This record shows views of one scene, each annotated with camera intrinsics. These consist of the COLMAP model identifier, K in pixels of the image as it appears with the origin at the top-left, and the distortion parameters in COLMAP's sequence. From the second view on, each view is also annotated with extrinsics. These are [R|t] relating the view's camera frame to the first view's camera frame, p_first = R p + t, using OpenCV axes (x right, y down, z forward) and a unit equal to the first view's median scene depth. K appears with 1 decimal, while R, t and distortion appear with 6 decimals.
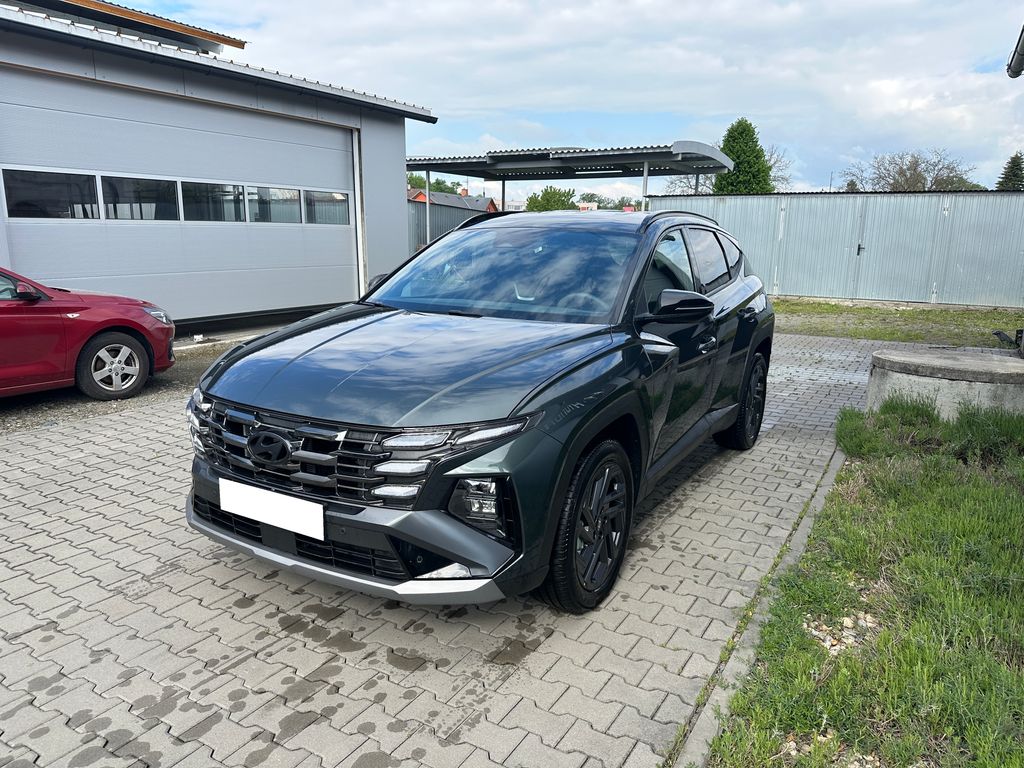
lens RADIAL K [[719.3, 0, 514.0], [0, 719.3, 377.5], [0, 0, 1]] dist [0.040743, -0.056281]
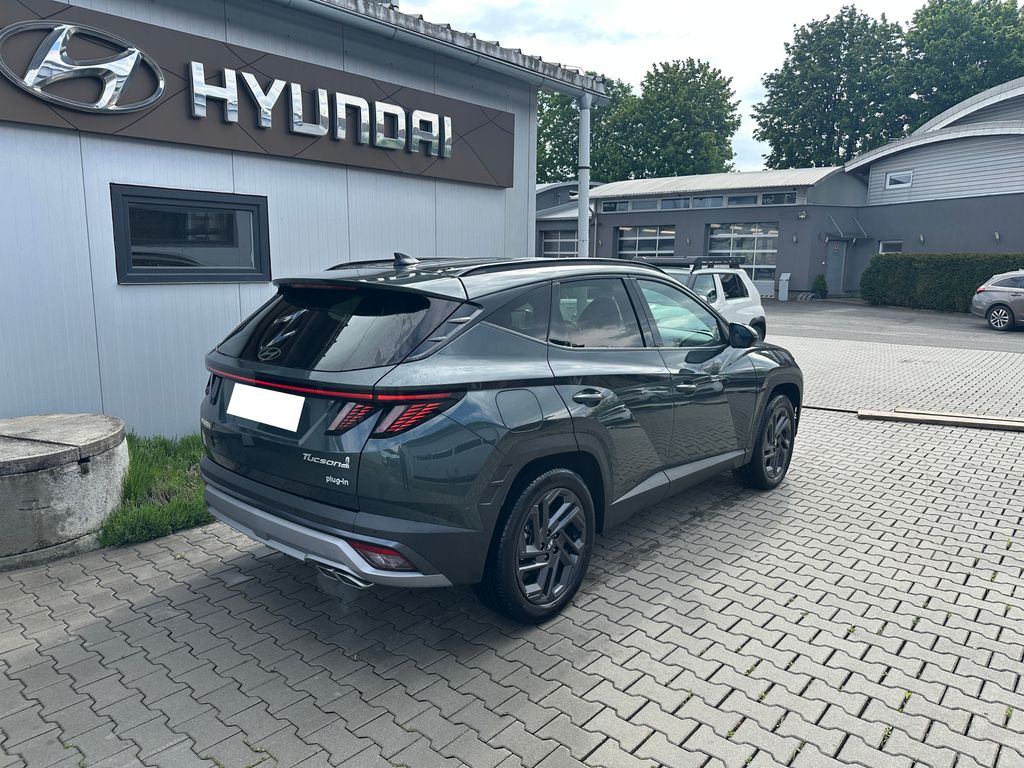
lens RADIAL K [[719.3, 0, 514.0], [0, 719.3, 377.5], [0, 0, 1]] dist [0.040743, -0.056281]
pose [[-0.986314, -0.049665, 0.157219, -0.038706], [0.008949, 0.936021, 0.351830, -0.672443], [-0.164634, 0.348421, -0.922767, 3.120864]]
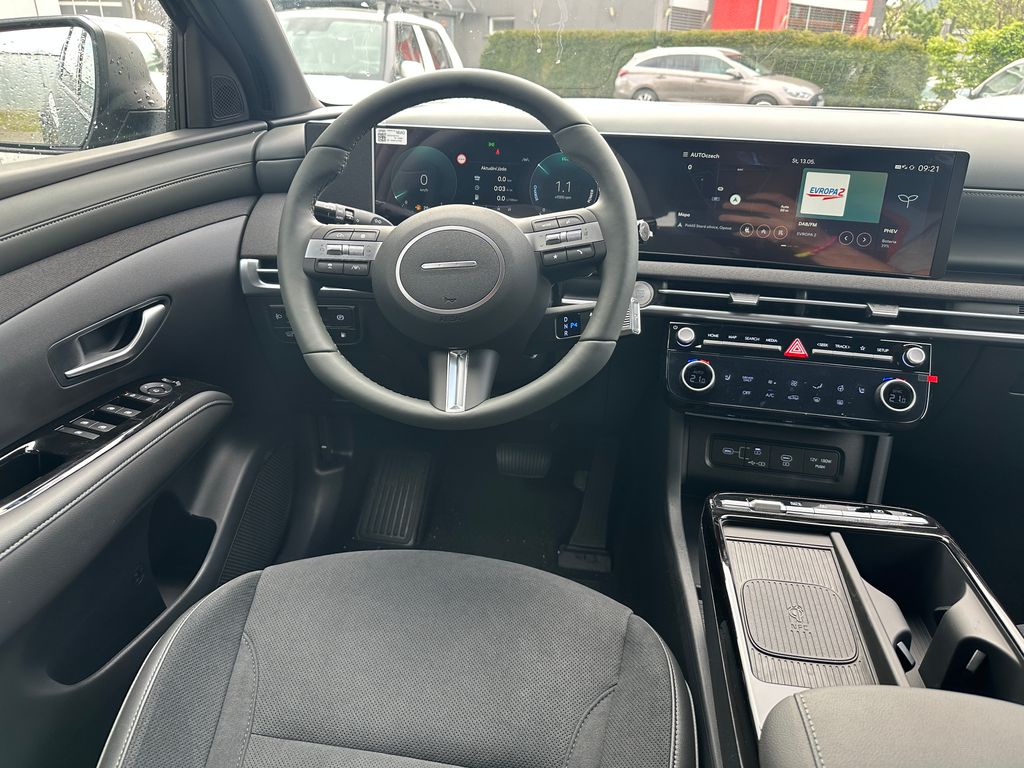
lens RADIAL K [[719.3, 0, 514.0], [0, 719.3, 377.5], [0, 0, 1]] dist [0.040743, -0.056281]
pose [[-0.917854, 0.126234, -0.376311, 0.210662], [-0.114194, 0.824012, 0.554946, -0.203631], [0.380138, 0.552331, -0.741907, 1.555132]]
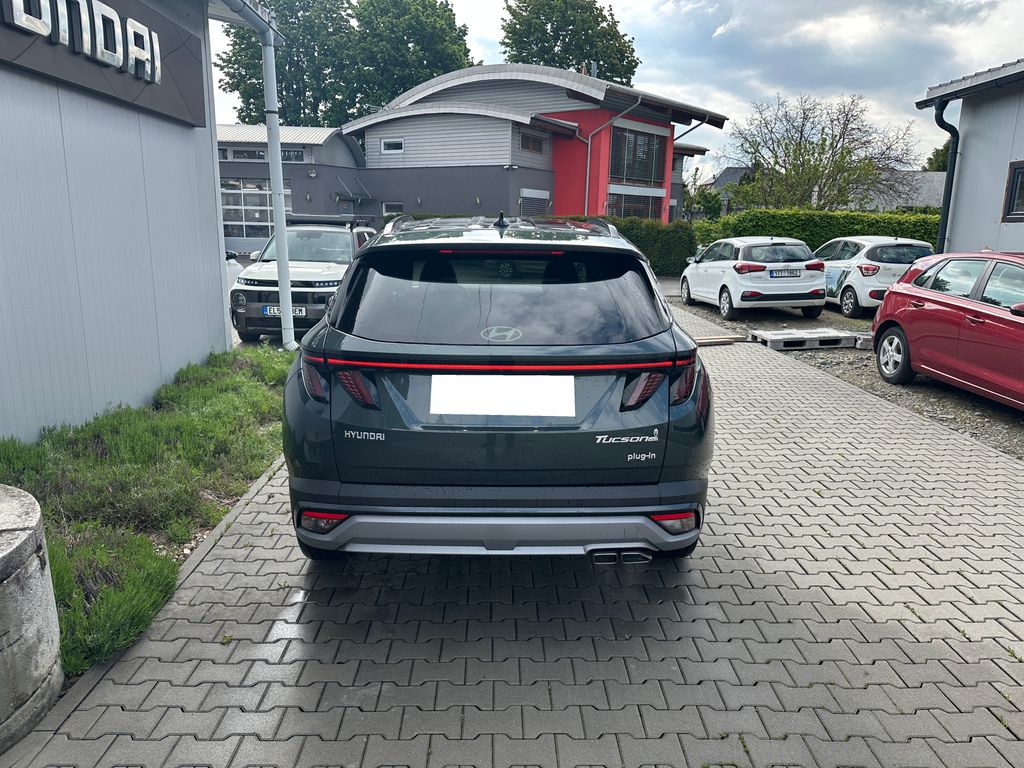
lens RADIAL K [[719.3, 0, 514.0], [0, 719.3, 377.5], [0, 0, 1]] dist [0.040743, -0.056281]
pose [[-0.841743, 0.086549, -0.532896, 0.971603], [-0.131791, 0.924263, 0.358285, -0.602665], [0.523545, 0.371815, -0.766586, 2.891029]]
